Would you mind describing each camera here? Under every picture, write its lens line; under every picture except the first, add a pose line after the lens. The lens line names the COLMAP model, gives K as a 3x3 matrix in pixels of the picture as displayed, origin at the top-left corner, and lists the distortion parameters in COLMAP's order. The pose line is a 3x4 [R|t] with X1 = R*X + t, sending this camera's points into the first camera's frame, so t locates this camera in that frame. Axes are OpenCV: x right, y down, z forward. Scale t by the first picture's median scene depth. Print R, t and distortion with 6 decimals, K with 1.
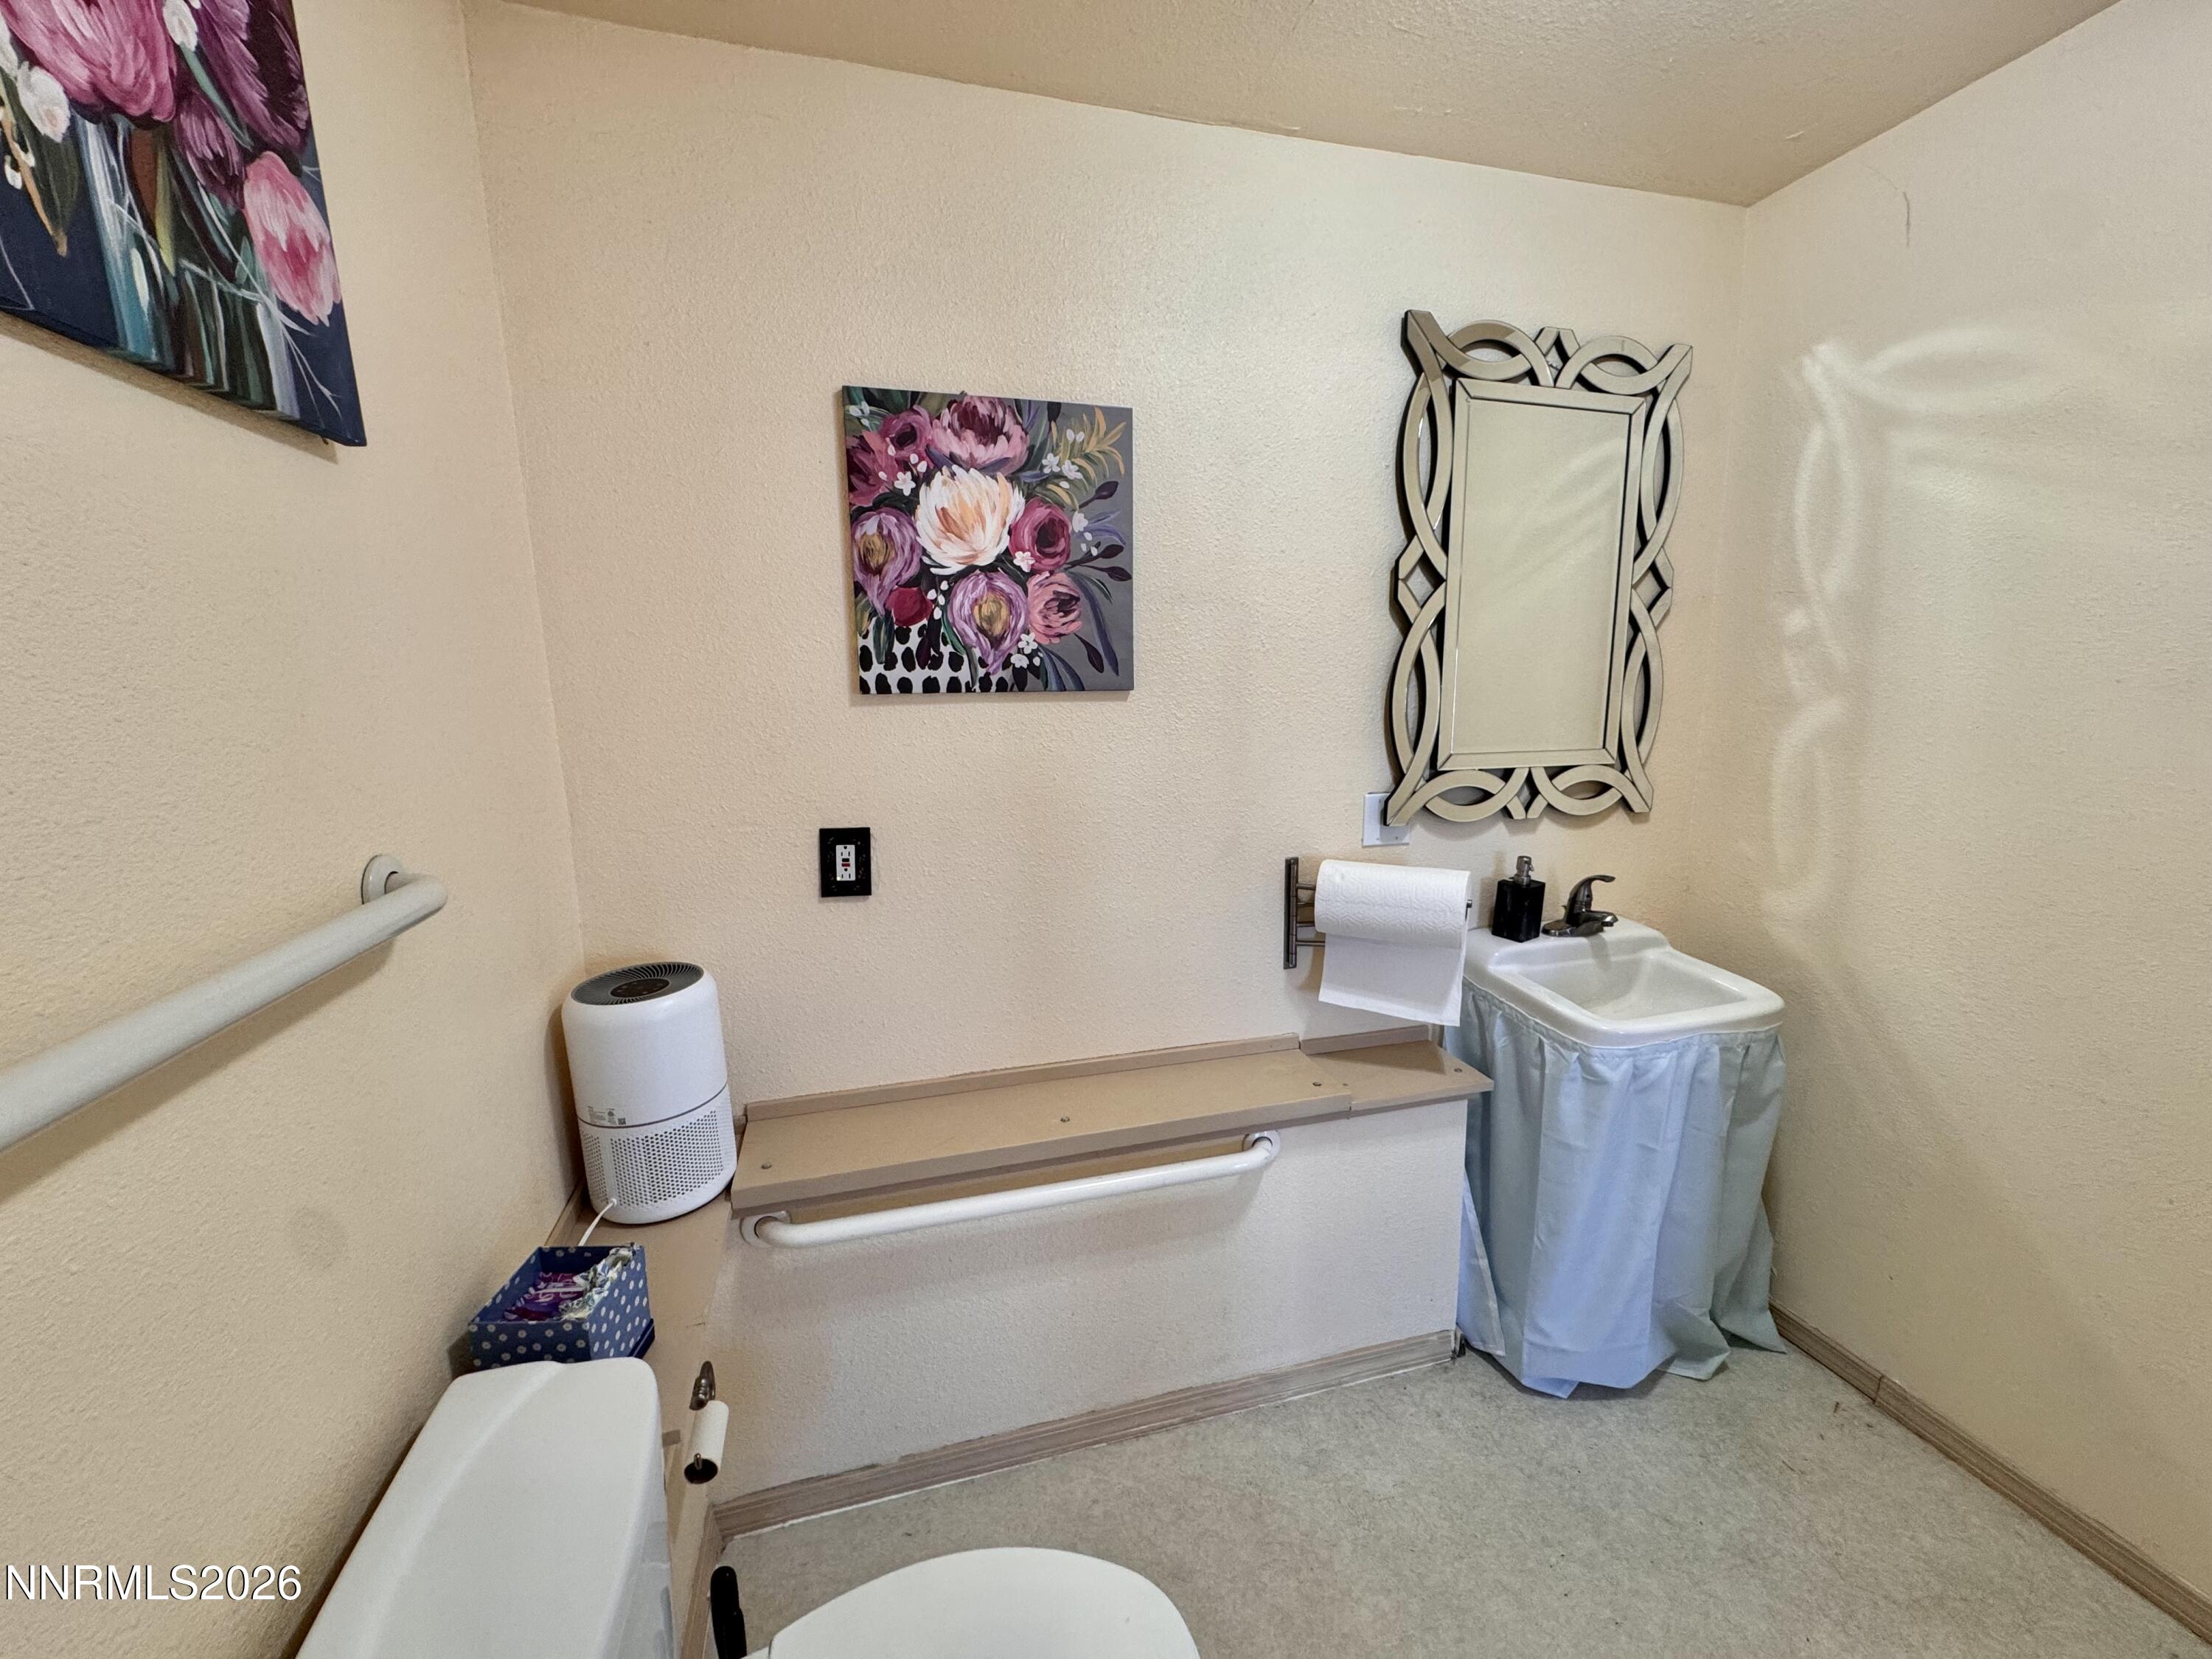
lens RADIAL K [[883.8, 0, 1100.8], [0, 883.8, 833.1], [0, 0, 1]] dist [-0.001564, 0.000541]
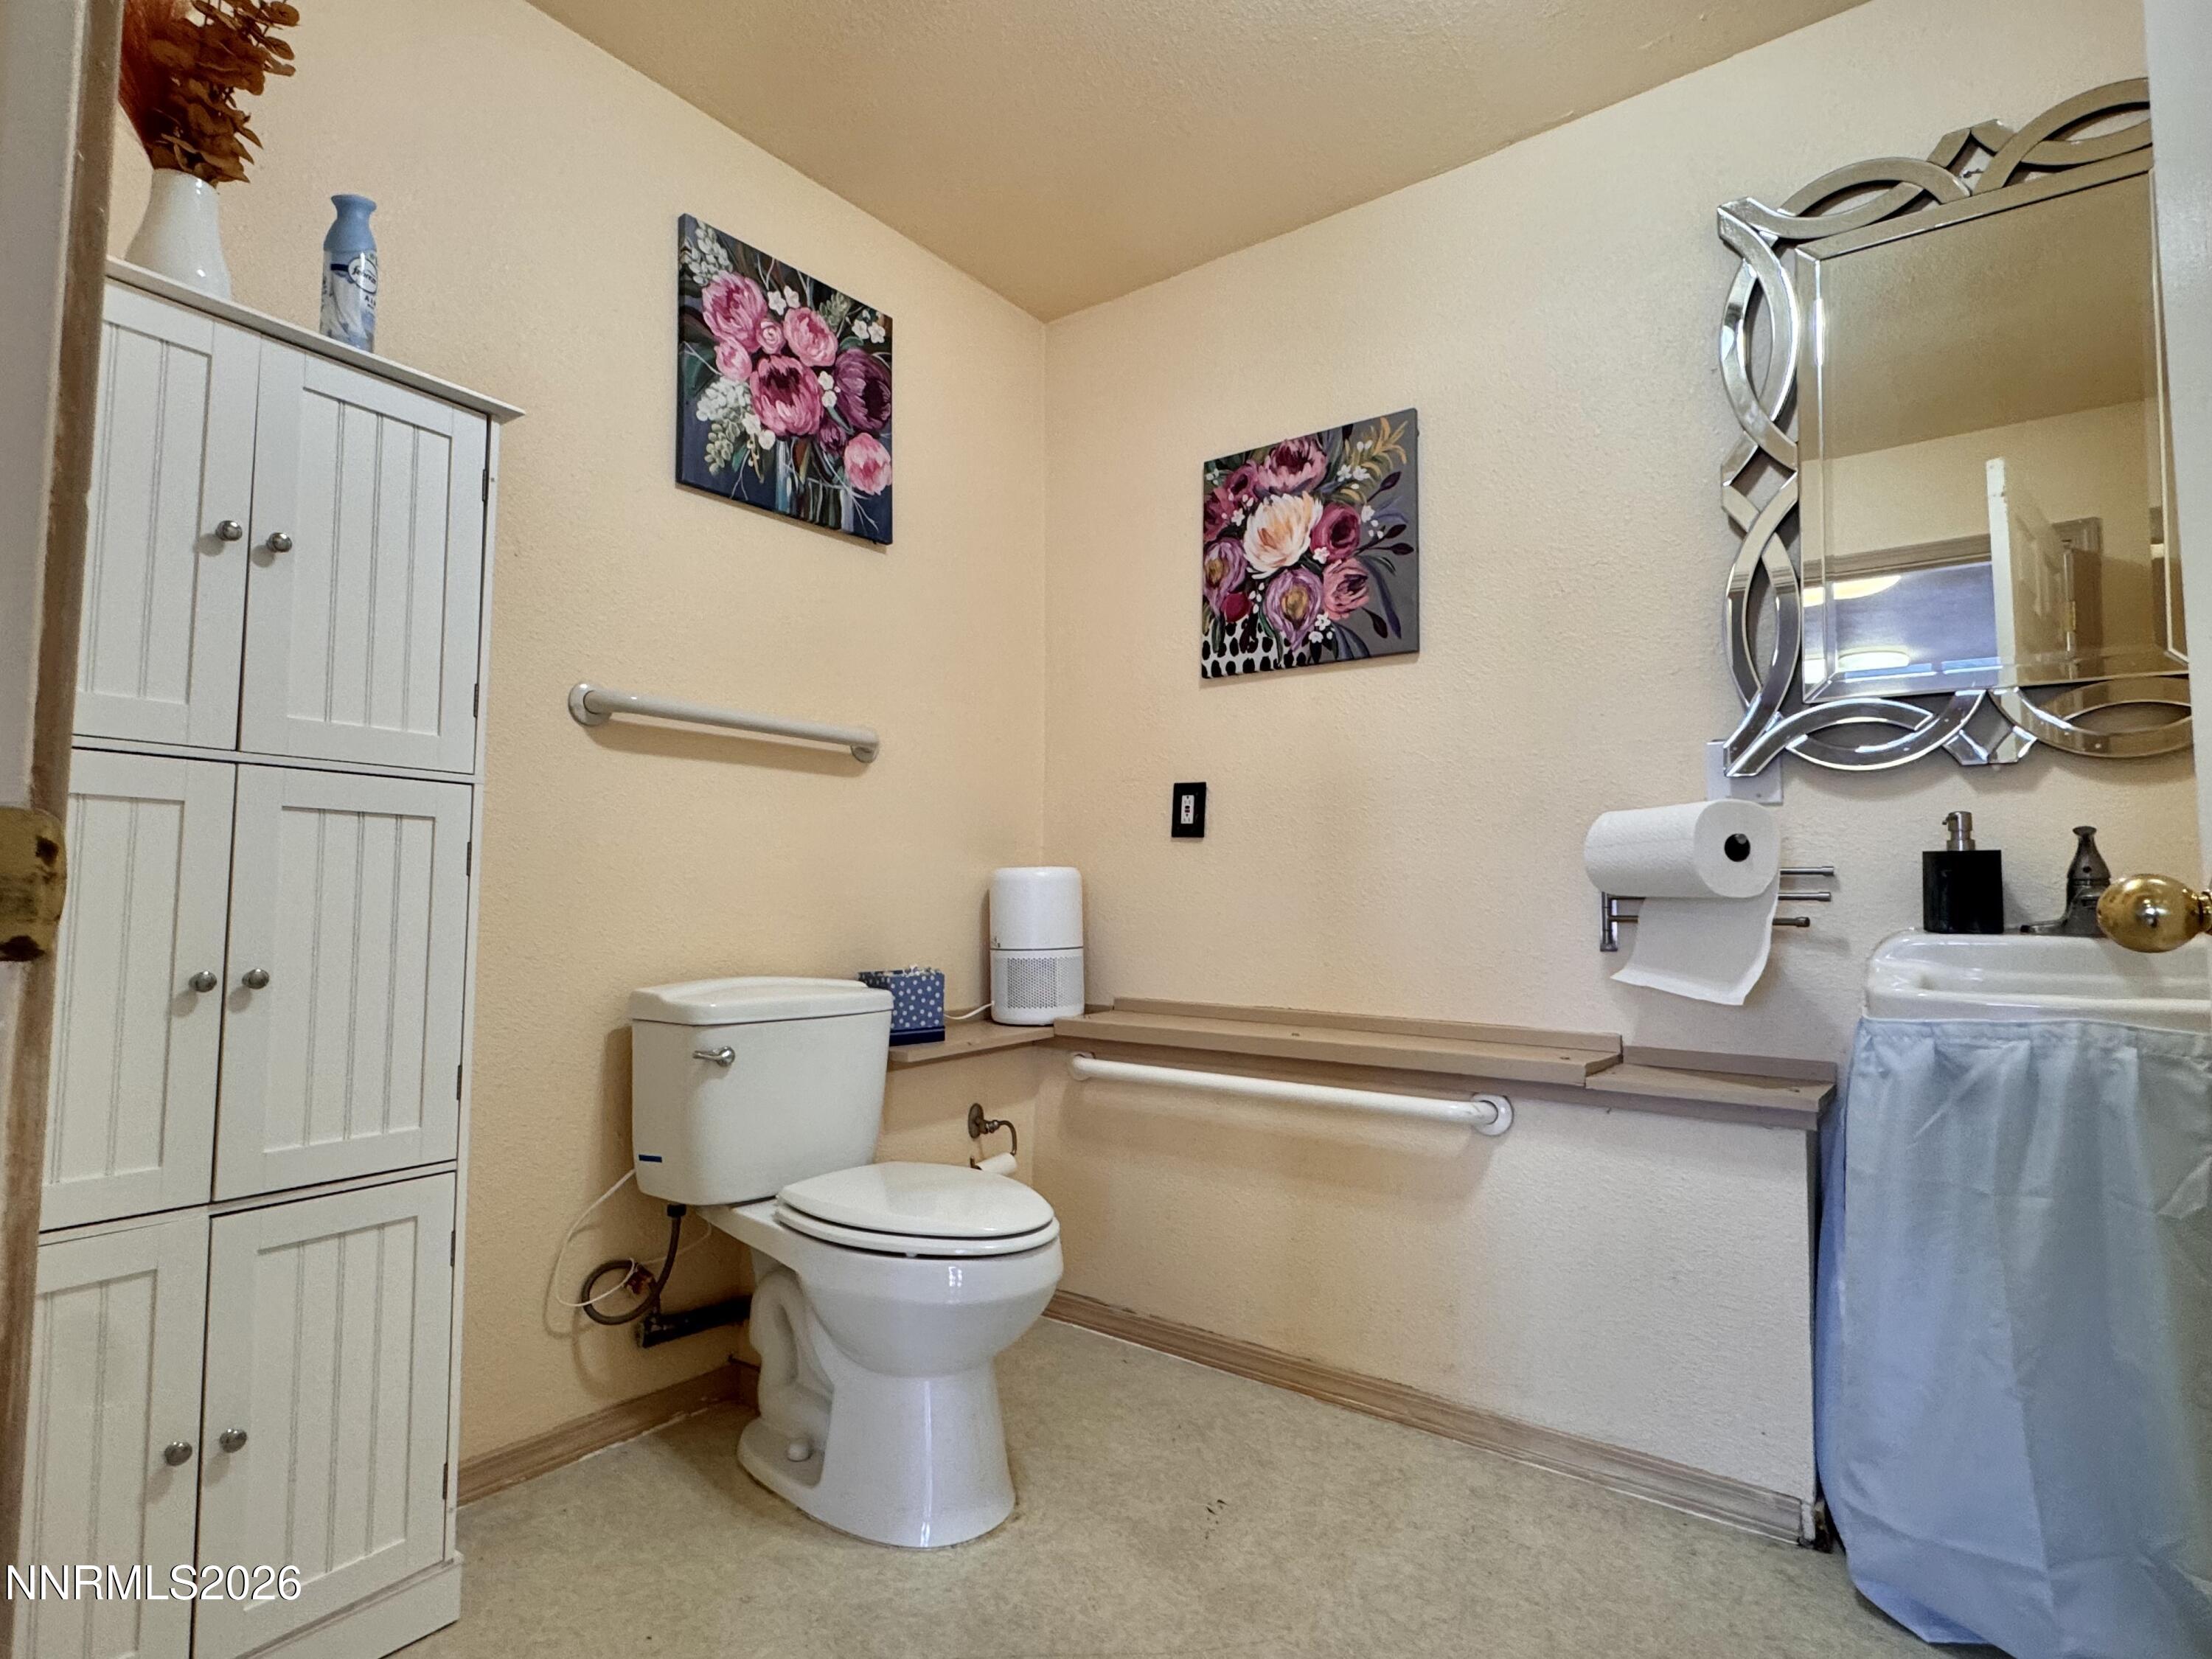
lens RADIAL K [[1120.3, 0, 1097.8], [0, 1120.3, 834.9], [0, 0, 1]] dist [0.001276, -0.000608]
pose [[0.605171, -0.029469, -0.795550, 0.934824], [-0.156039, 0.975540, -0.154834, 0.346280], [0.780654, 0.217838, 0.585770, -0.040244]]
